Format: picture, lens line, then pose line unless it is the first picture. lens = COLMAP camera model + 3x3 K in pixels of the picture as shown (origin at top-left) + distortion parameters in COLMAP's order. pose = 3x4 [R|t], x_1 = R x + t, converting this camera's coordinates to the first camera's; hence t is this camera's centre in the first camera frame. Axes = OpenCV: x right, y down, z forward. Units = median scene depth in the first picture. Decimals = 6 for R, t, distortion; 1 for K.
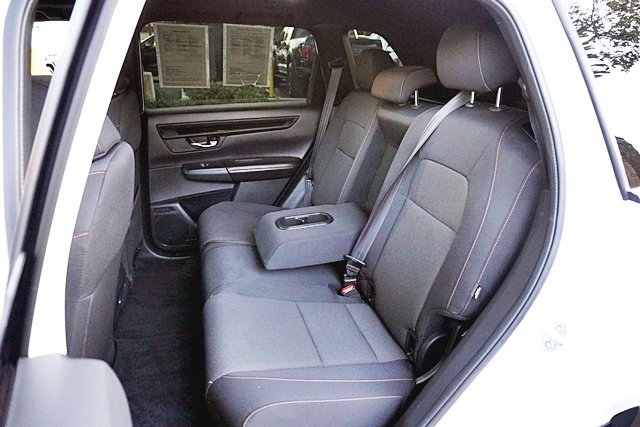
lens RADIAL K [[436.4, 0, 320.7], [0, 436.4, 214.1], [0, 0, 1]] dist [-0.022282, 0.014858]
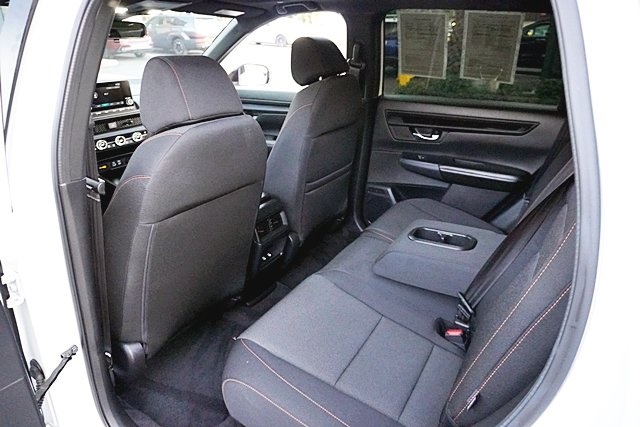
lens RADIAL K [[436.4, 0, 321.2], [0, 436.4, 212.0], [0, 0, 1]] dist [-0.022282, 0.014858]
pose [[0.687099, 0.283330, -0.669044, 0.273091], [-0.269681, 0.954504, 0.127259, -0.060529], [0.674661, 0.092989, 0.732247, 0.148420]]
